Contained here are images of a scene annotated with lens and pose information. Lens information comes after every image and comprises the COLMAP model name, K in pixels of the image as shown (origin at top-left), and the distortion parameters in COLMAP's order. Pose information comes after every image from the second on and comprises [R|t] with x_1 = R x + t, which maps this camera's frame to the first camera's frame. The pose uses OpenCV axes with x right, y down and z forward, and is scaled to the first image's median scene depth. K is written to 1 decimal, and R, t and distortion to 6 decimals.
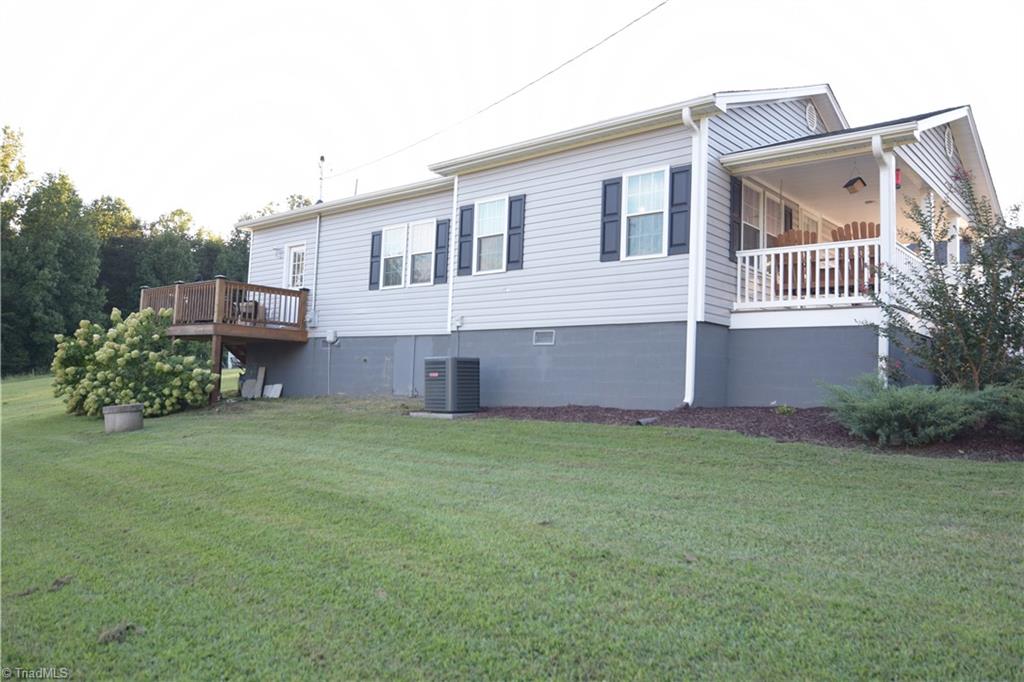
lens RADIAL K [[755.8, 0, 512.3], [0, 755.8, 347.0], [0, 0, 1]] dist [-0.019583, 0.014977]
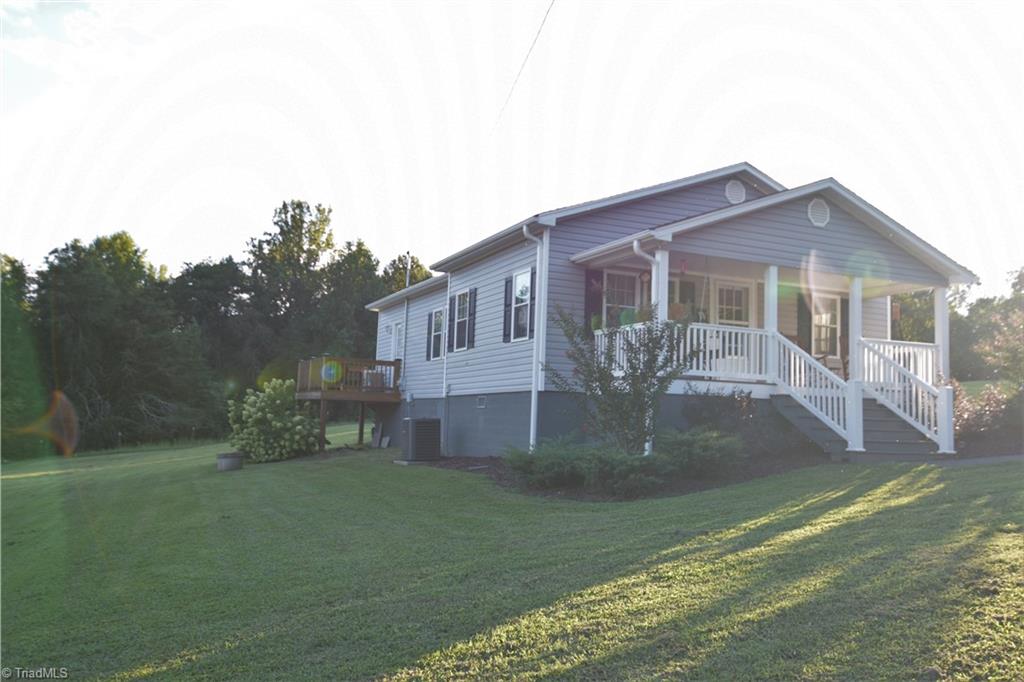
lens RADIAL K [[860.1, 0, 513.5], [0, 860.1, 338.4], [0, 0, 1]] dist [-0.018638, 0.000296]
pose [[0.911110, -0.045763, -0.409615, 0.555326], [0.022377, 0.997843, -0.061707, -0.023263], [0.411555, 0.047056, 0.910169, -0.237167]]
